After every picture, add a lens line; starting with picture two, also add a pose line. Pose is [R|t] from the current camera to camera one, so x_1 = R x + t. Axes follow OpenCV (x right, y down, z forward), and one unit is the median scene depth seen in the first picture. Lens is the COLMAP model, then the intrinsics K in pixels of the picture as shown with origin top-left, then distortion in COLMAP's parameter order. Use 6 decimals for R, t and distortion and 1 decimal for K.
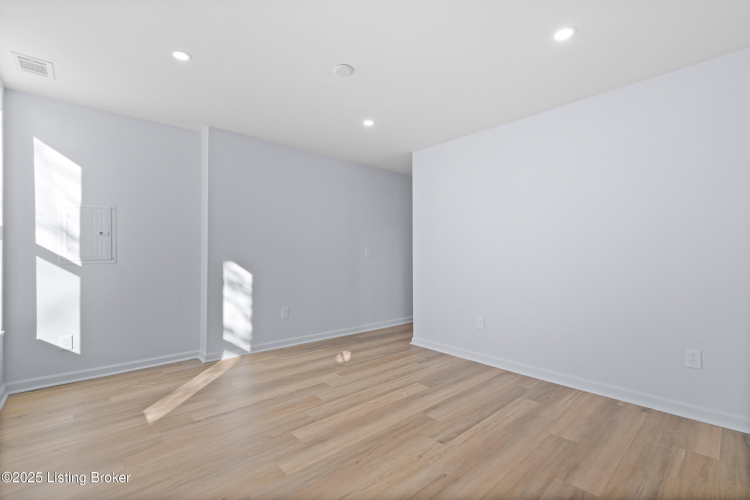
lens RADIAL K [[327.2, 0, 375.6], [0, 327.2, 246.8], [0, 0, 1]] dist [-0.000144, -0.000685]
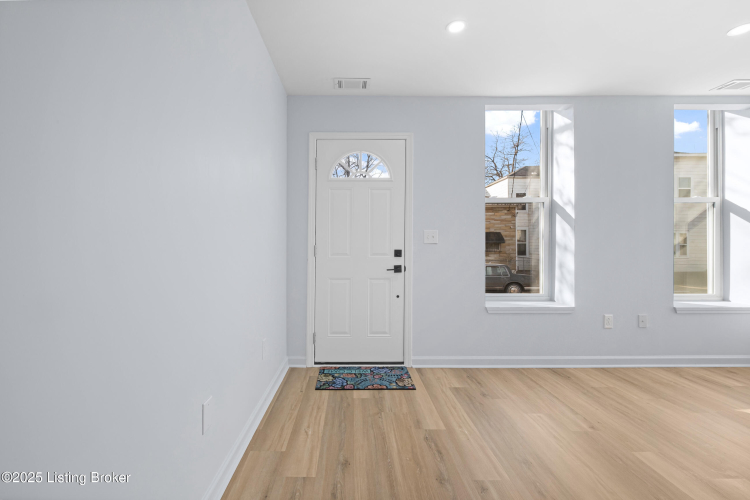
lens RADIAL K [[331.1, 0, 351.5], [0, 331.1, 245.3], [0, 0, 1]] dist [0.000413, -0.005656]
pose [[-0.677386, 0.002702, -0.735622, 0.717084], [0.018457, 0.999741, -0.013323, 0.022093], [0.735396, -0.022602, -0.677261, 0.690254]]
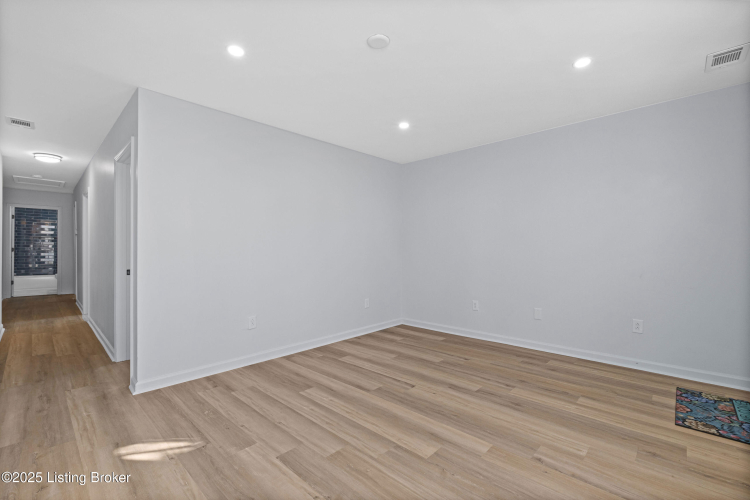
lens RADIAL K [[327.2, 0, 375.6], [0, 327.2, 246.8], [0, 0, 1]] dist [-0.000144, -0.000685]
pose [[-0.074200, 0.009623, 0.997197, -0.889762], [-0.020510, 0.999727, -0.011174, 0.021407], [-0.997032, -0.021282, -0.073982, 0.970480]]
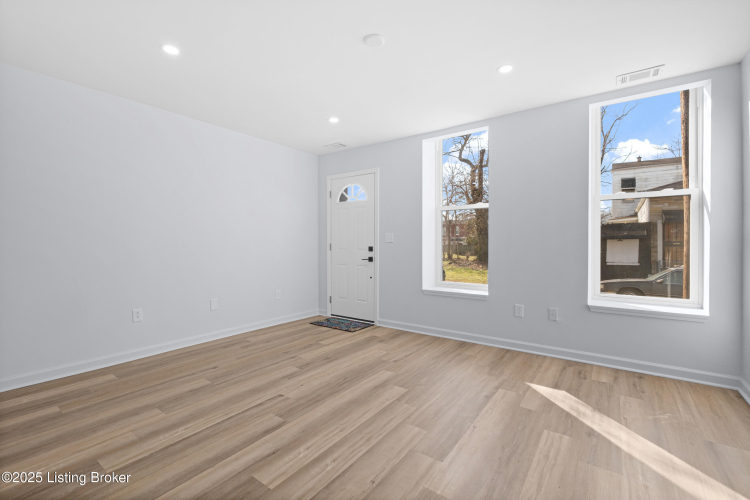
lens RADIAL K [[327.2, 0, 375.6], [0, 327.2, 246.8], [0, 0, 1]] dist [-0.000144, -0.000685]
pose [[-0.978778, 0.002023, -0.204912, 0.080461], [0.004733, 0.999908, -0.012733, 0.048506], [0.204867, -0.013432, -0.978698, 1.728245]]
